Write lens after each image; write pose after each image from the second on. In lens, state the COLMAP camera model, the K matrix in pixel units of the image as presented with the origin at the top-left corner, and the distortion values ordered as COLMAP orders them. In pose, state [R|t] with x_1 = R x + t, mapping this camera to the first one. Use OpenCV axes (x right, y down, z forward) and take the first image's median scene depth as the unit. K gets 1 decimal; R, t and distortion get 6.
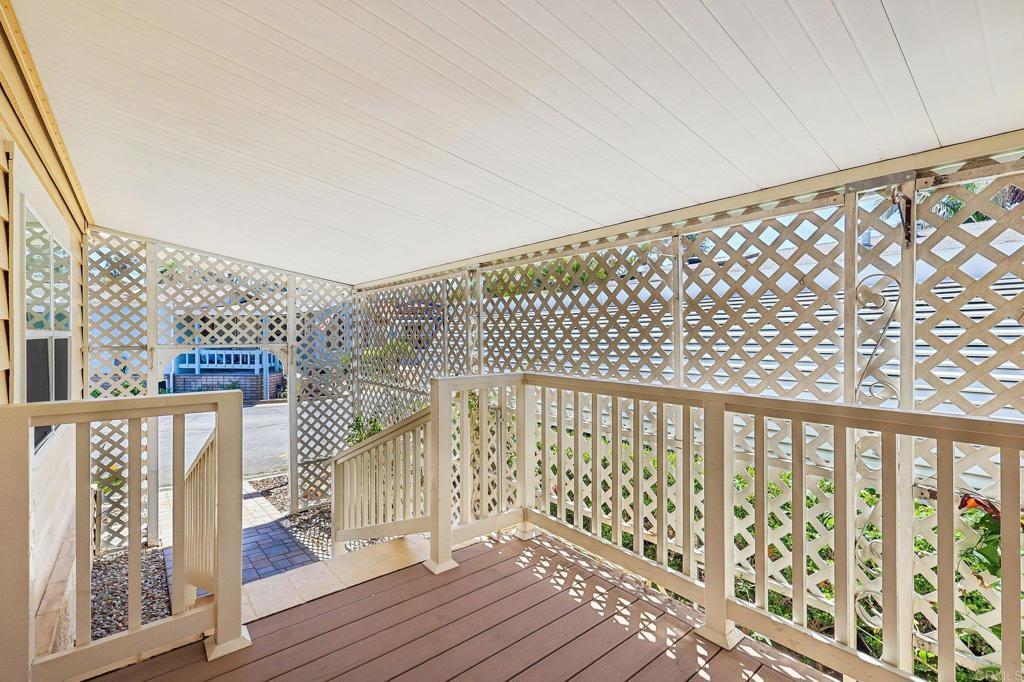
lens RADIAL K [[455.6, 0, 505.2], [0, 455.6, 331.4], [0, 0, 1]] dist [-0.001835, 0.000737]
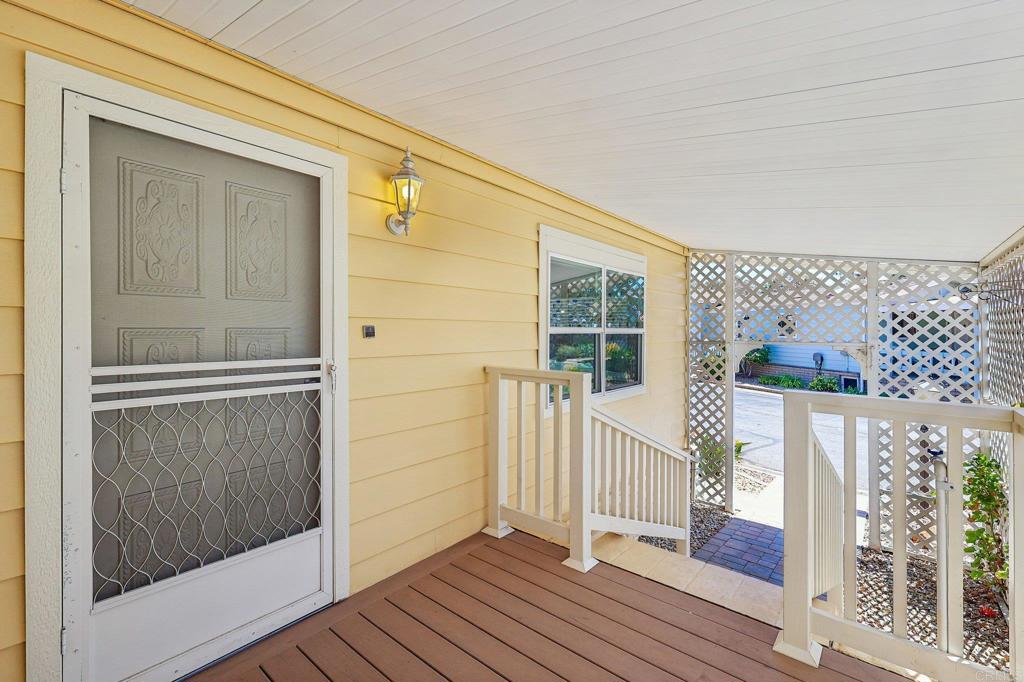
lens RADIAL K [[455.6, 0, 505.2], [0, 455.6, 331.4], [0, 0, 1]] dist [-0.001835, 0.000737]
pose [[0.163574, 0.001827, -0.986529, 0.127476], [0.003279, 0.999992, 0.002396, 0.000011], [0.986526, -0.003627, 0.163567, 0.104895]]
